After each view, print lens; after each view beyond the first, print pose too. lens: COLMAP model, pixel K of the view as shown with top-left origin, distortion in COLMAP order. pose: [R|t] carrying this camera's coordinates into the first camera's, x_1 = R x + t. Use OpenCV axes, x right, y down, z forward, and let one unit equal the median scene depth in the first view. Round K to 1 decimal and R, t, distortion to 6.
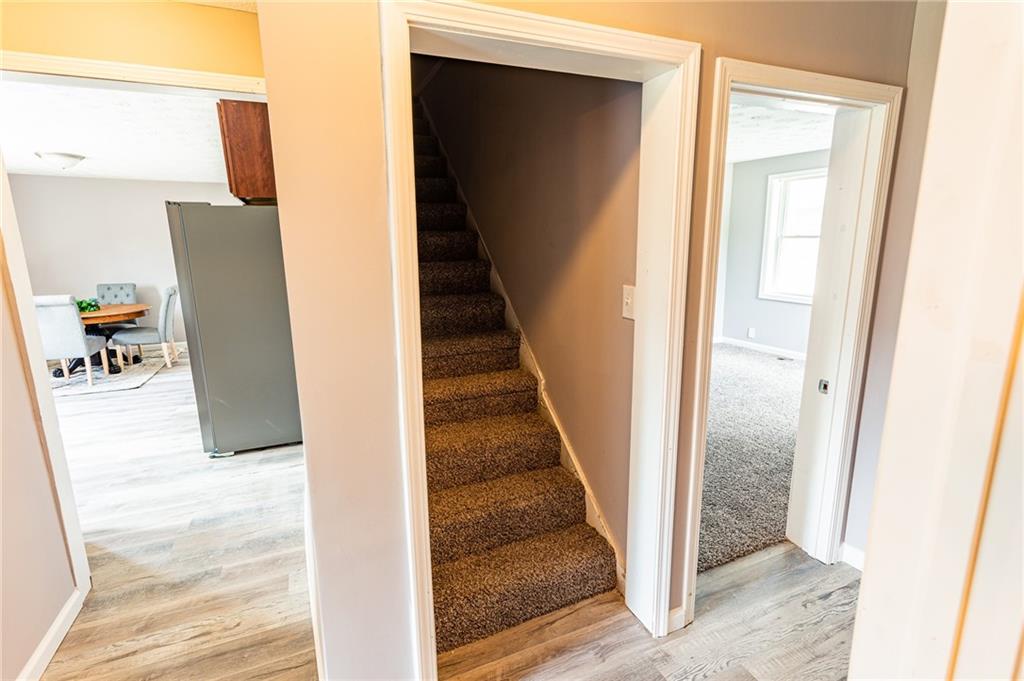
lens RADIAL K [[484.8, 0, 516.1], [0, 484.8, 342.8], [0, 0, 1]] dist [-0.001893, 0.003964]
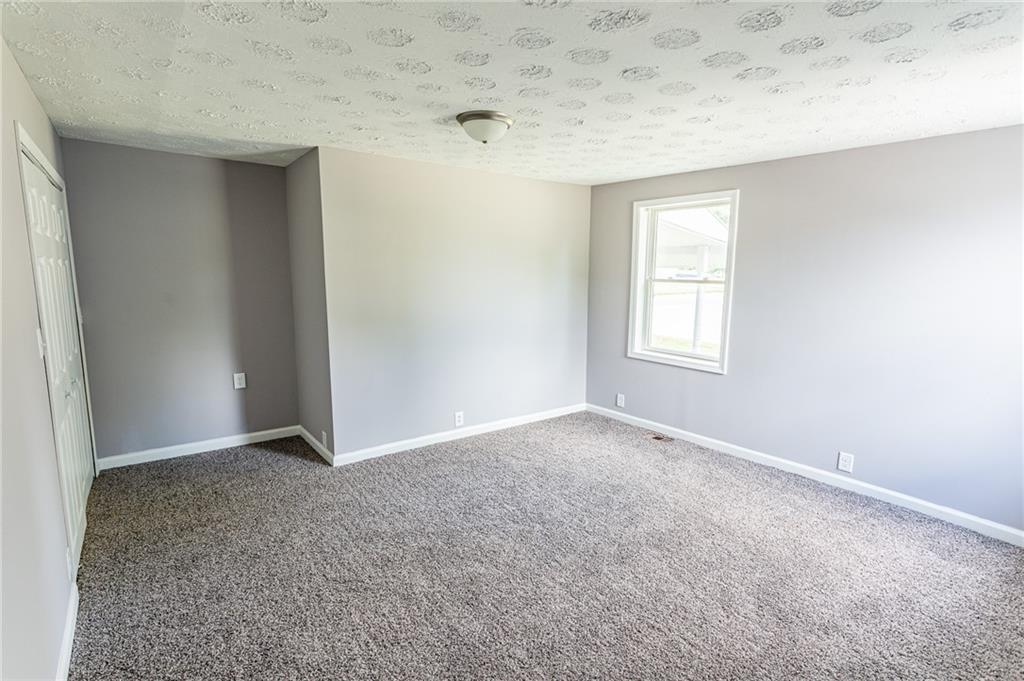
lens RADIAL K [[484.8, 0, 516.1], [0, 484.8, 342.8], [0, 0, 1]] dist [-0.001893, 0.003964]
pose [[0.965802, -0.009397, 0.259110, 0.131912], [0.026952, 0.997568, -0.064280, -0.072700], [-0.257876, 0.069065, 0.963706, 0.307990]]
